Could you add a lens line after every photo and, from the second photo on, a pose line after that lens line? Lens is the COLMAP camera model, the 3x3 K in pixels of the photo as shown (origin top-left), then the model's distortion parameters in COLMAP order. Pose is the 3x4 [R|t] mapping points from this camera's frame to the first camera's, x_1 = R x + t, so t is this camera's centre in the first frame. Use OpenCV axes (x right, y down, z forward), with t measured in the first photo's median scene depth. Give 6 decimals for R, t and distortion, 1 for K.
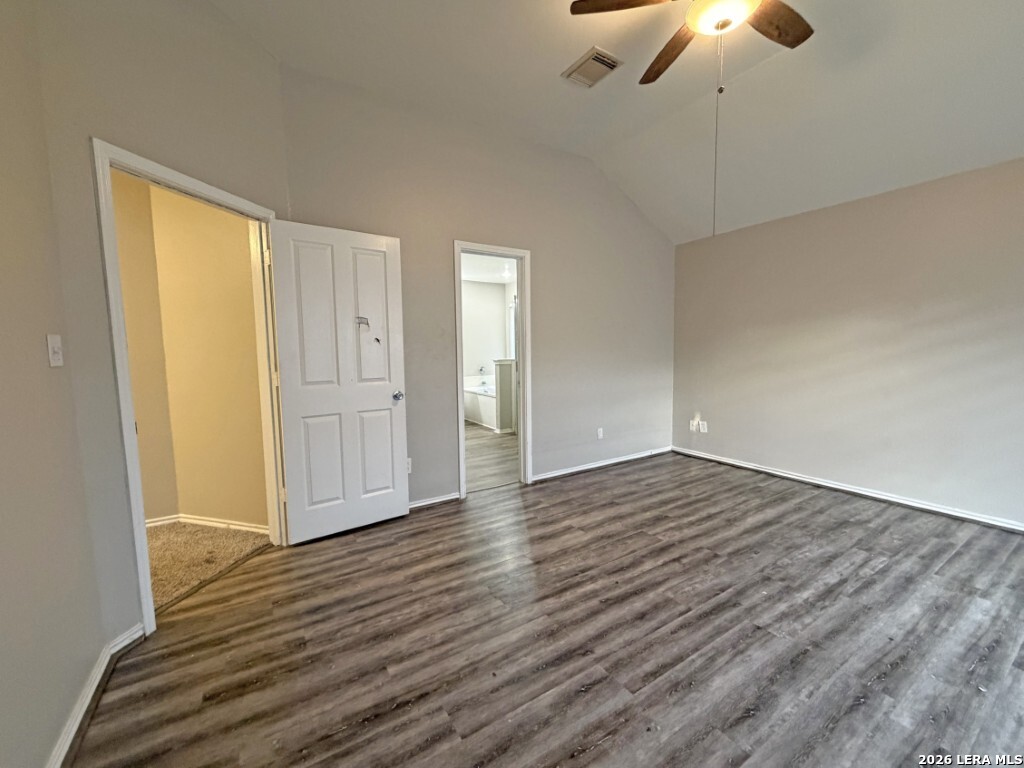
lens RADIAL K [[411.7, 0, 509.6], [0, 411.7, 384.4], [0, 0, 1]] dist [-0.001264, -0.000430]
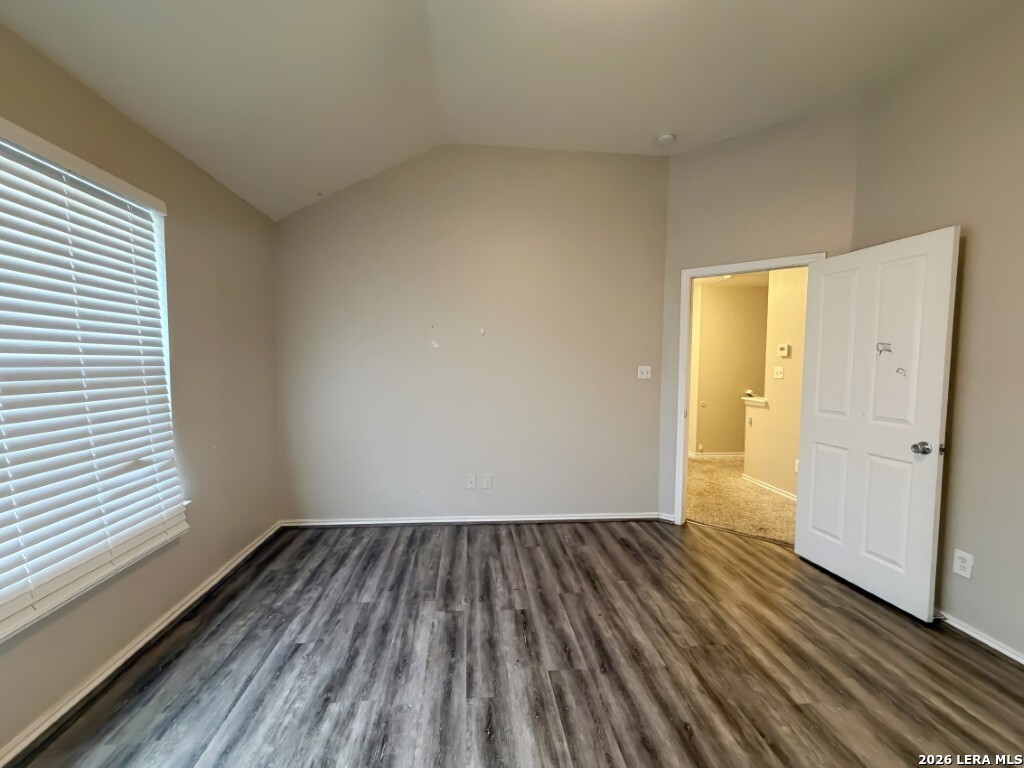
lens RADIAL K [[411.7, 0, 510.6], [0, 411.7, 385.1], [0, 0, 1]] dist [-0.001264, -0.000430]
pose [[-0.440609, 0.055975, -0.895953, 1.147762], [-0.087657, 0.990602, 0.104995, -0.158096], [0.893409, 0.124799, -0.431561, 1.095675]]
